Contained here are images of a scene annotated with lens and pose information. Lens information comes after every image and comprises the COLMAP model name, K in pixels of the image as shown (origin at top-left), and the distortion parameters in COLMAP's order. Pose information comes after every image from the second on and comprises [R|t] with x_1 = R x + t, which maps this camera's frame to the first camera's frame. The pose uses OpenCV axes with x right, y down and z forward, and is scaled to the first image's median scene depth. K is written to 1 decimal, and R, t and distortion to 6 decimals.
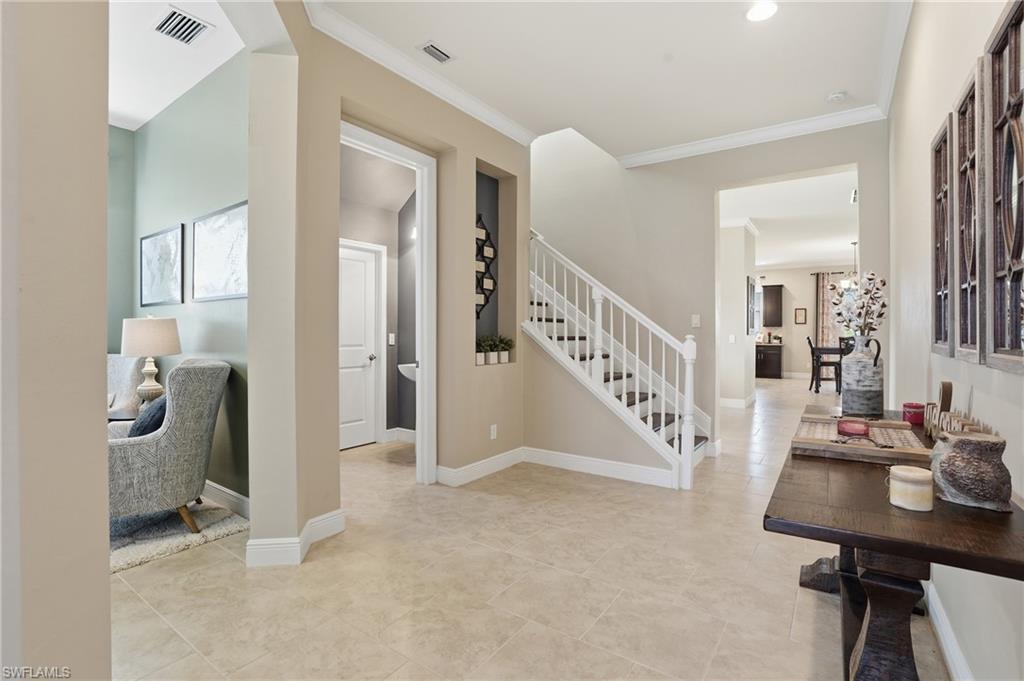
lens RADIAL K [[476.5, 0, 512.0], [0, 476.5, 340.5], [0, 0, 1]] dist [-0.055033, 0.022036]
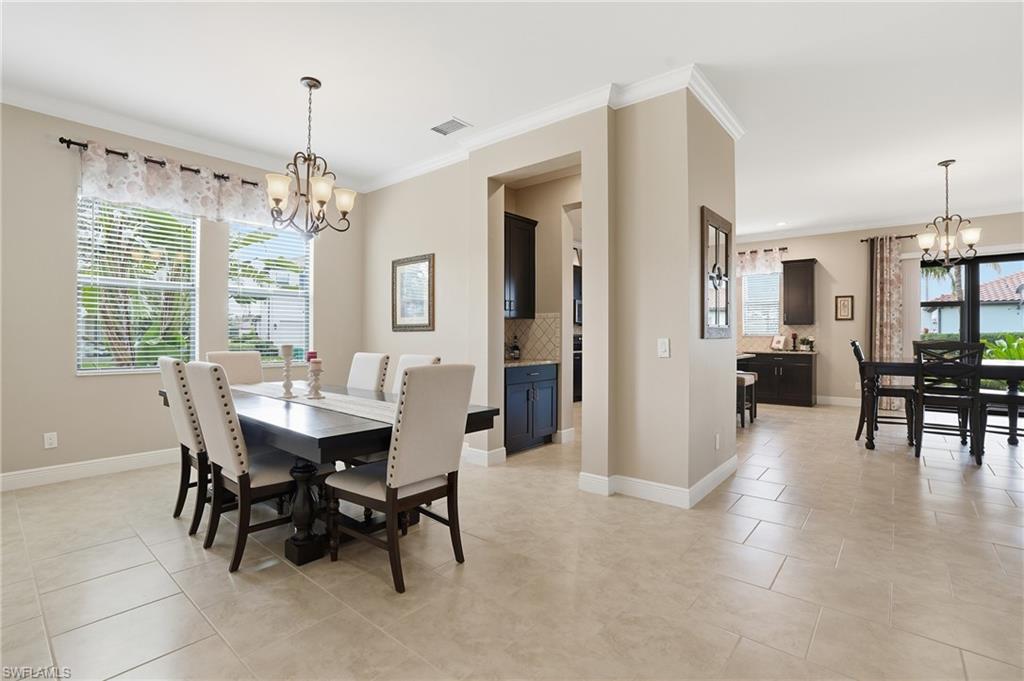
lens RADIAL K [[470.0, 0, 513.3], [0, 470.0, 337.0], [0, 0, 1]] dist [-0.055646, 0.020265]
pose [[0.995860, 0.000727, -0.090897, 0.229297], [-0.001508, 0.999963, -0.008519, -0.006982], [0.090887, 0.008621, 0.995824, 0.344548]]
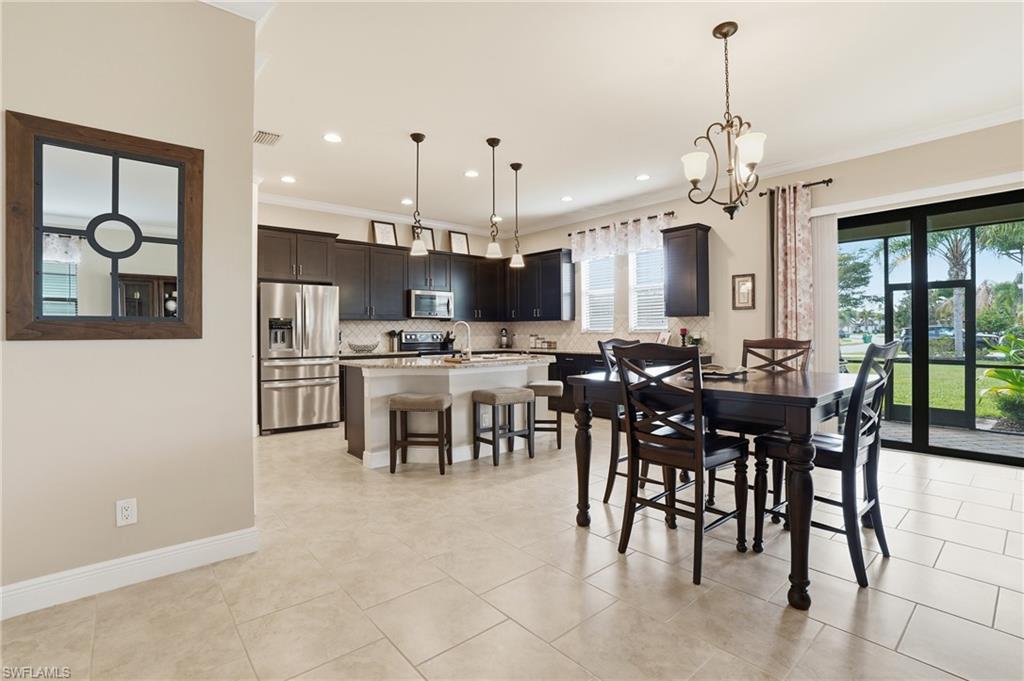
lens RADIAL K [[472.3, 0, 509.3], [0, 472.3, 329.7], [0, 0, 1]] dist [-0.050527, -0.000014]
pose [[0.967890, -0.006822, -0.251282, 0.518621], [0.002431, 0.999839, -0.017781, -0.008810], [0.251363, 0.016600, 0.967751, 0.522087]]
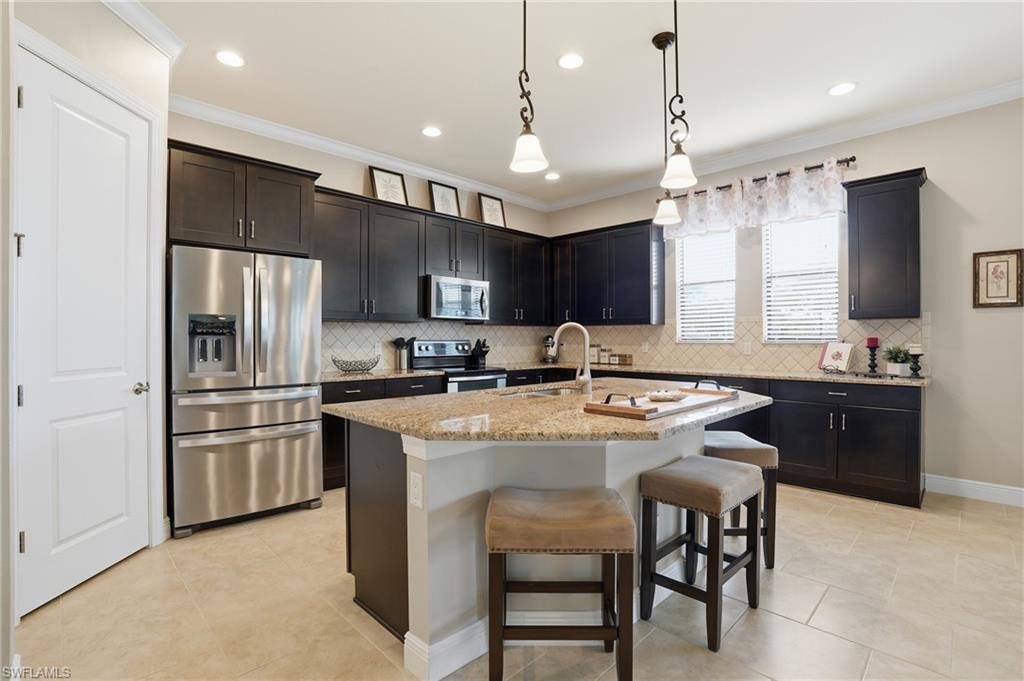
lens RADIAL K [[476.5, 0, 512.0], [0, 476.5, 340.5], [0, 0, 1]] dist [-0.055033, 0.022036]
pose [[0.984731, -0.000529, -0.174080, 0.386237], [-0.001153, 0.999954, -0.009559, -0.013118], [0.174077, 0.009614, 0.984685, 0.691322]]
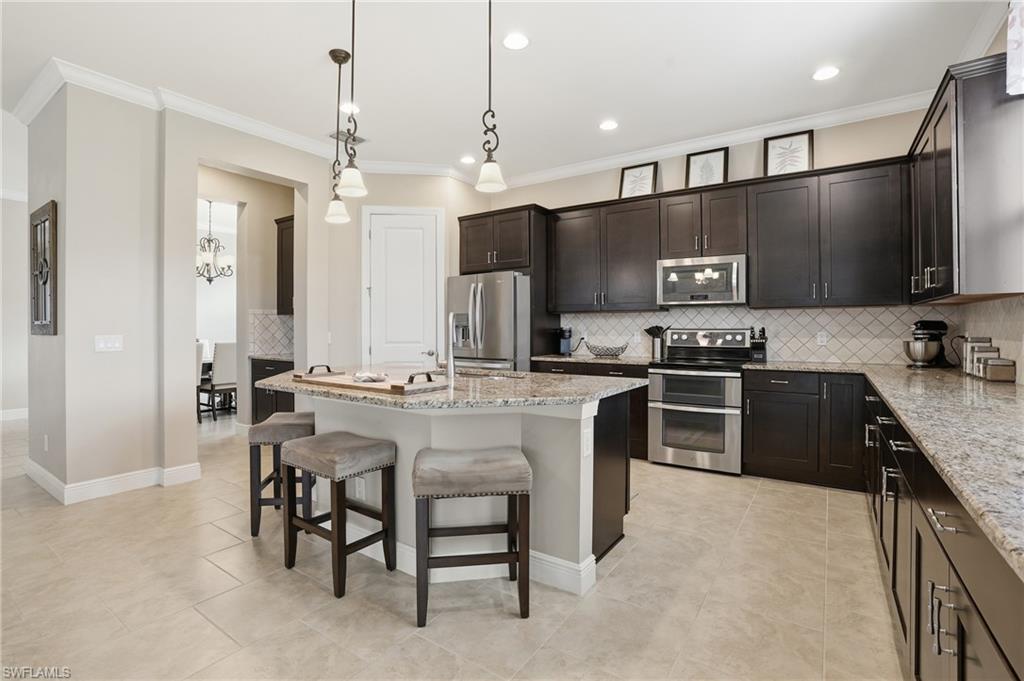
lens RADIAL K [[472.3, 0, 509.3], [0, 472.3, 329.7], [0, 0, 1]] dist [-0.050527, -0.000014]
pose [[0.007068, 0.002663, -0.999971, 0.610686], [-0.010359, 0.999943, 0.002589, -0.015909], [0.999921, 0.010340, 0.007095, 0.935199]]
